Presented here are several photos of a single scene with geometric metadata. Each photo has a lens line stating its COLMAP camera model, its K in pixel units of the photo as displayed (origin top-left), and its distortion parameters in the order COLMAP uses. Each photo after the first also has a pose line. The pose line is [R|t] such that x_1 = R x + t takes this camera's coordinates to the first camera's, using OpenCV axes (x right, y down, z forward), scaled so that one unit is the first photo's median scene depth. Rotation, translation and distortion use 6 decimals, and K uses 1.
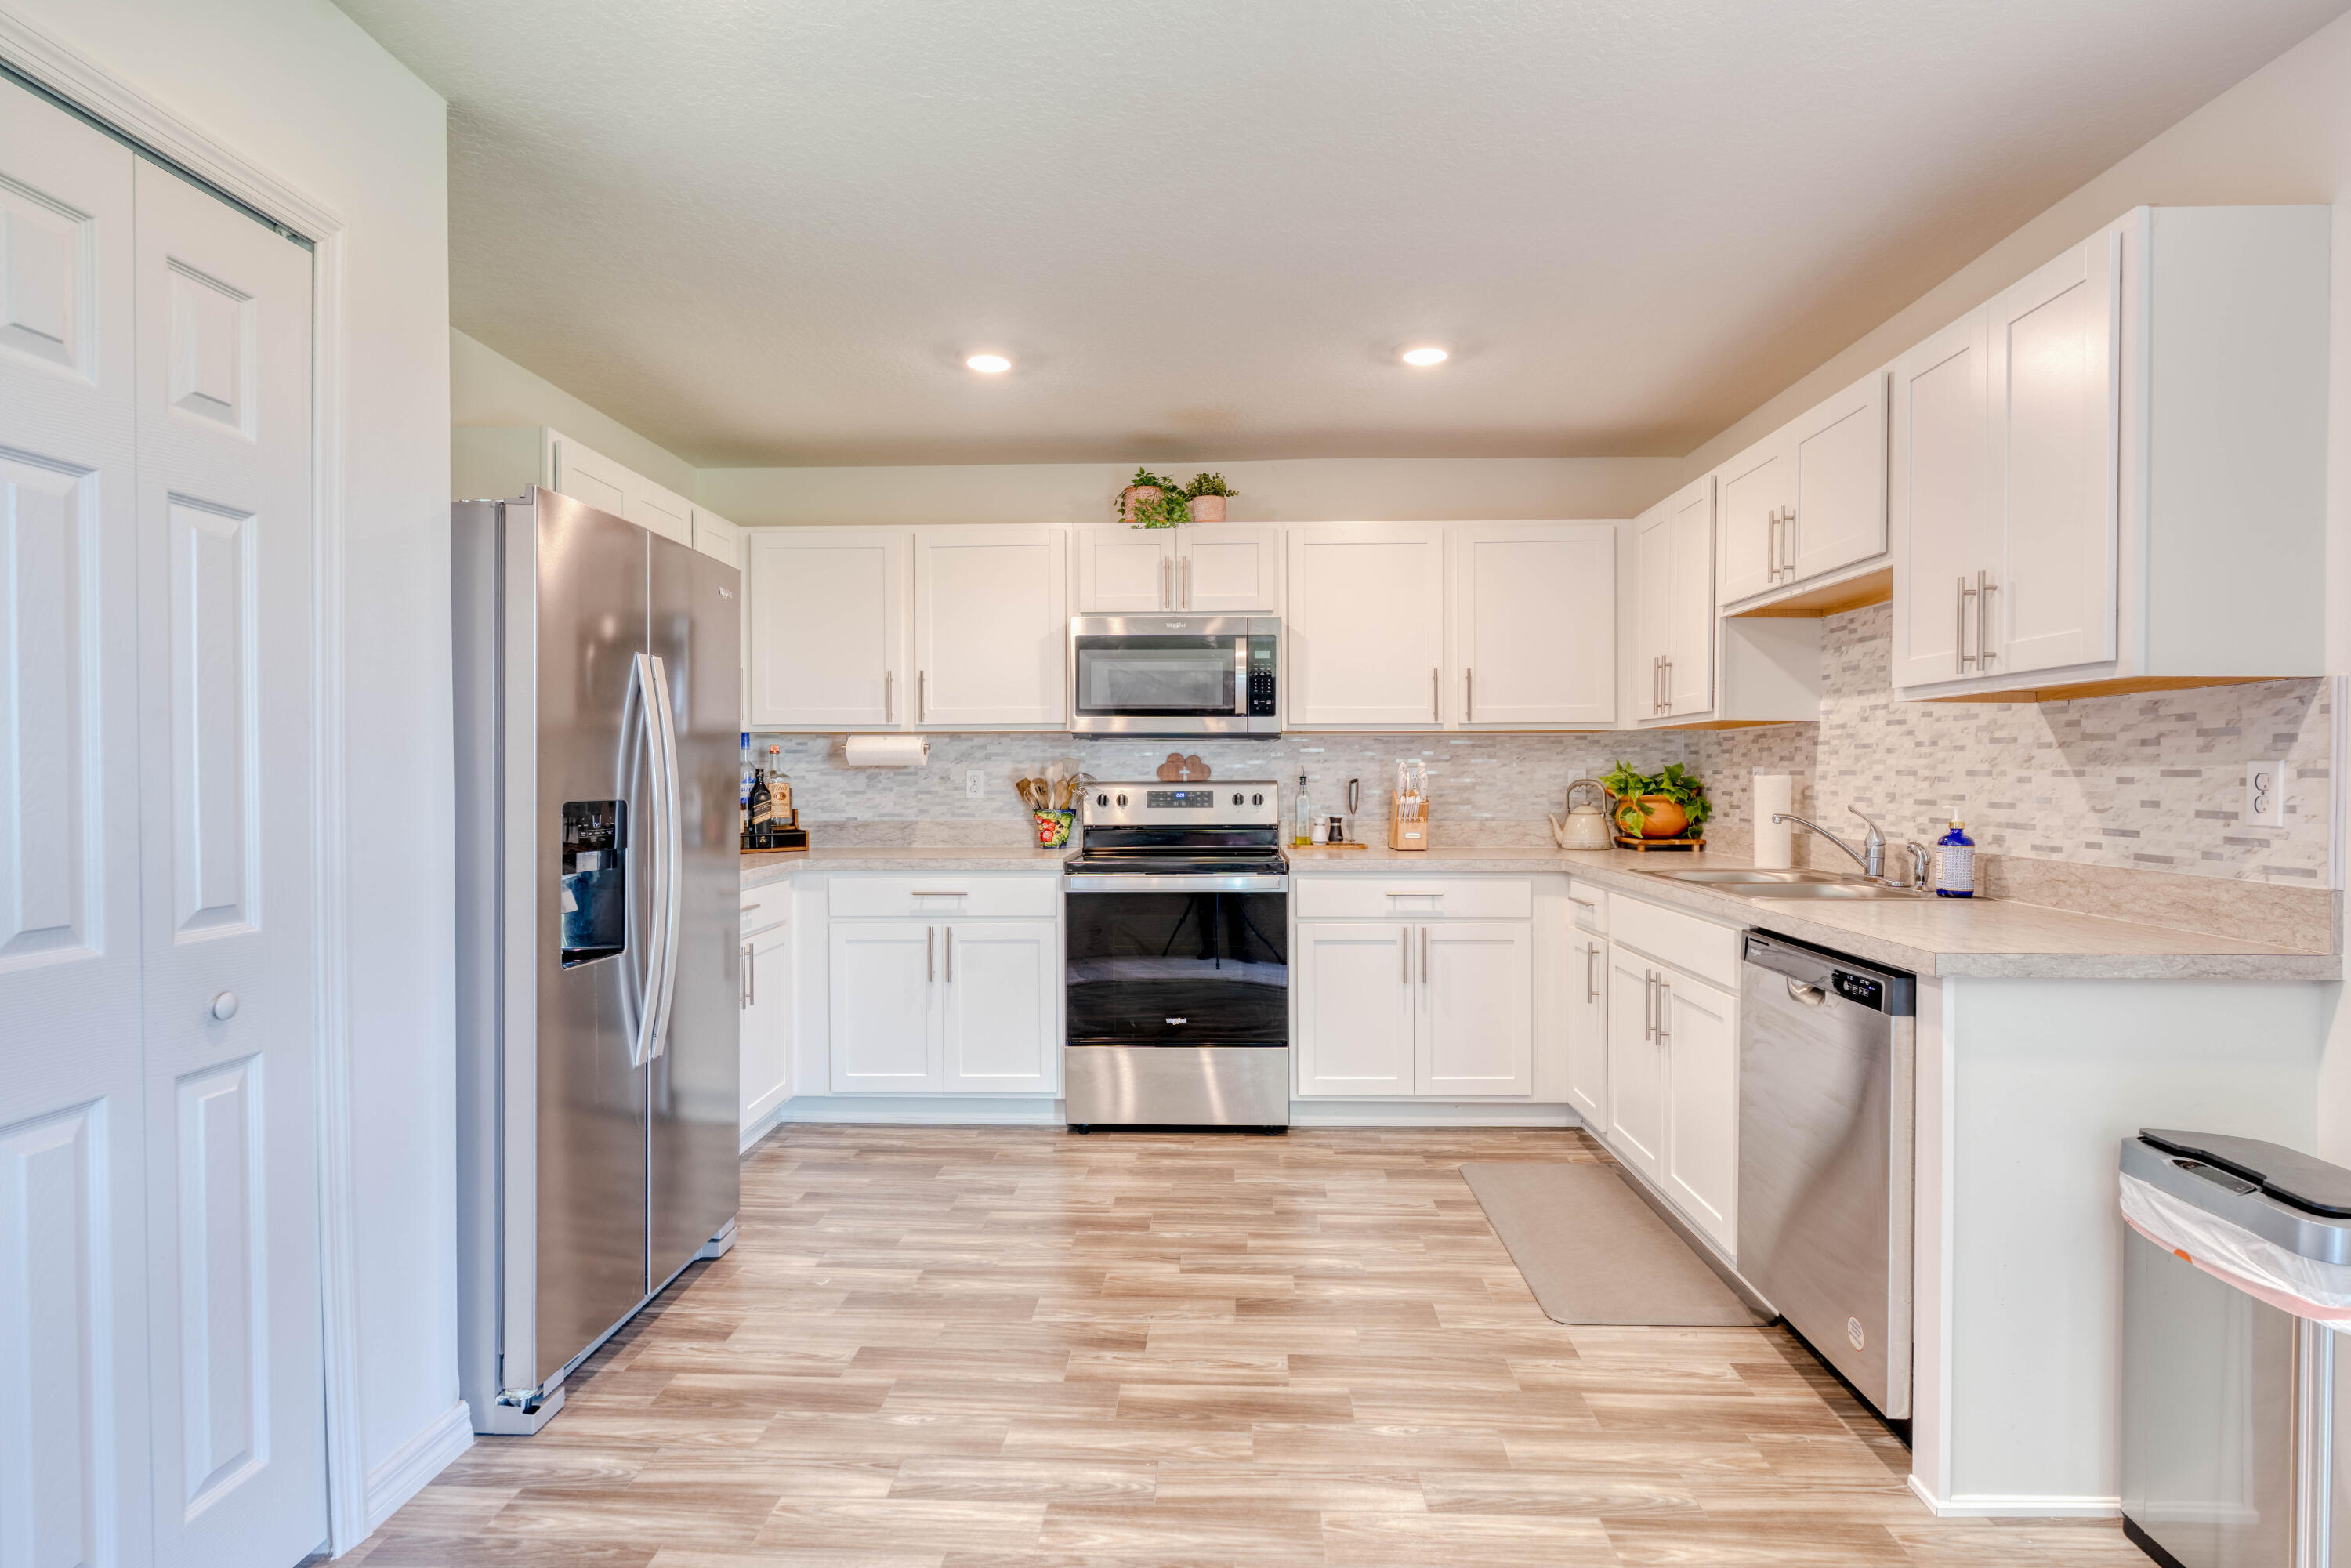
lens RADIAL K [[1163.0, 0, 1175.5], [0, 1163.0, 784.0], [0, 0, 1]] dist [-0.004867, 0.001049]
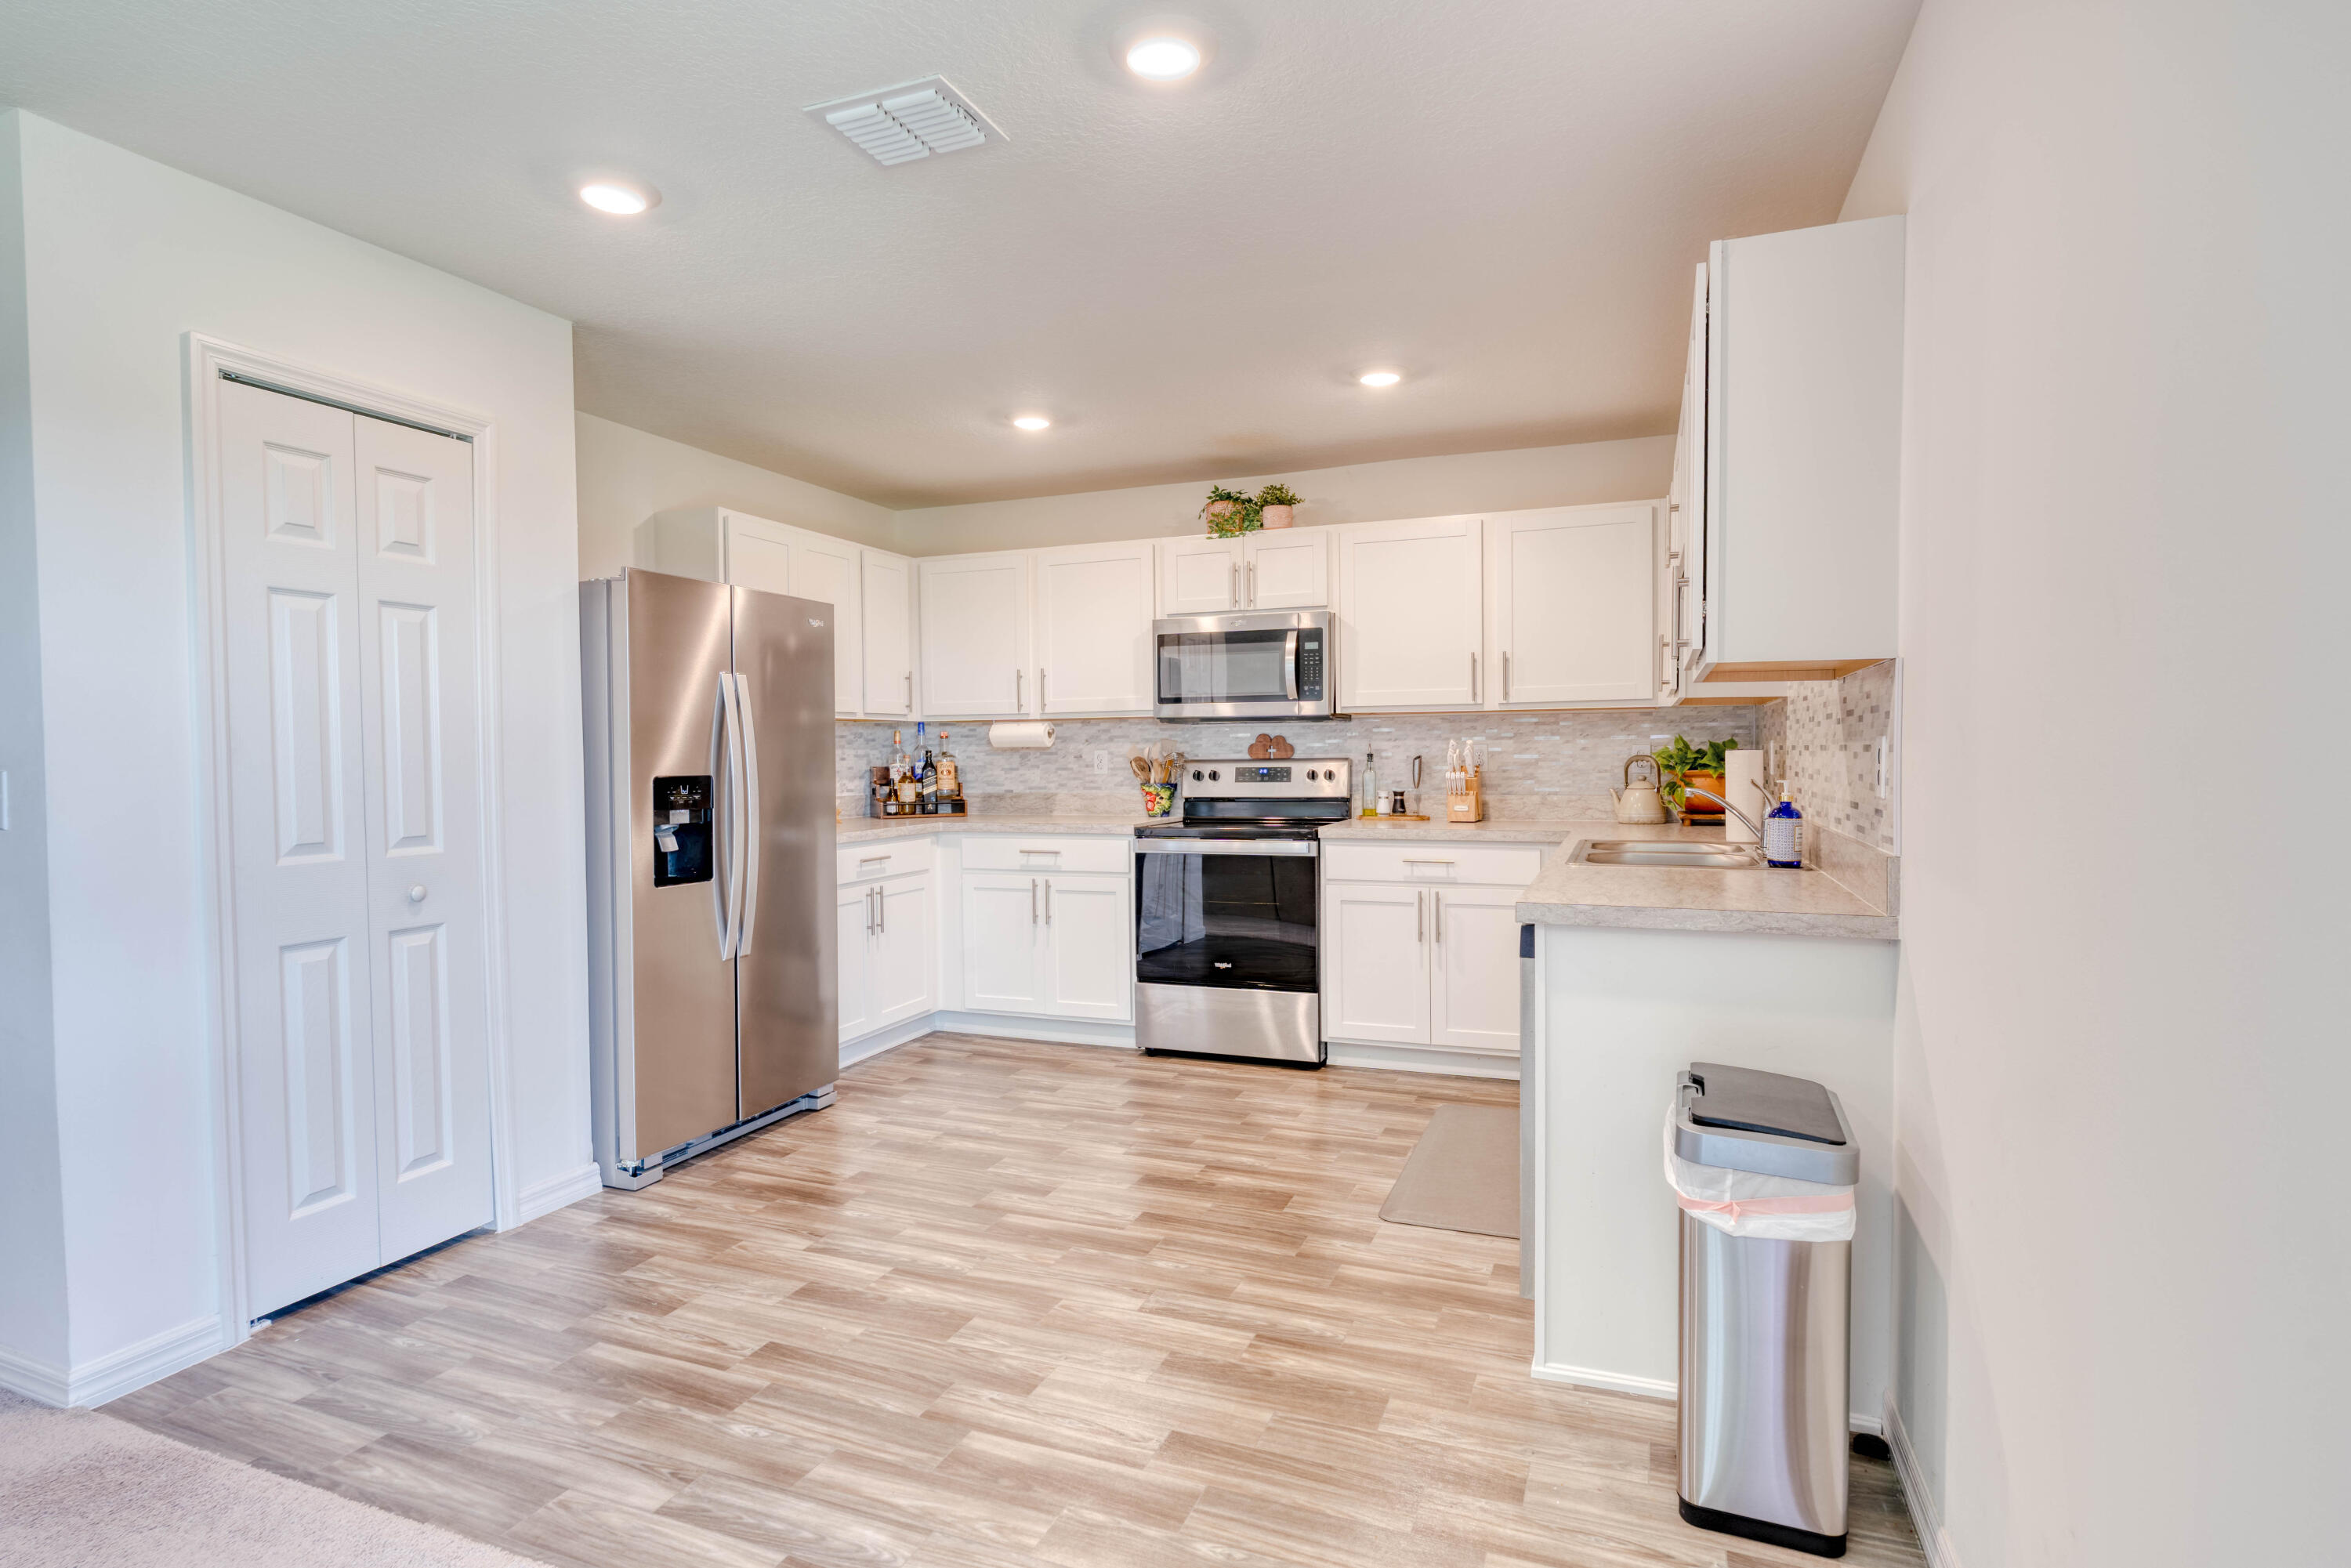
lens RADIAL K [[1163.0, 0, 1175.5], [0, 1163.0, 784.0], [0, 0, 1]] dist [-0.004867, 0.001049]
pose [[0.945788, 0.001397, -0.324782, 0.324631], [0.005193, 0.999798, 0.019423, -0.000274], [0.324743, -0.020056, 0.945590, -0.107933]]
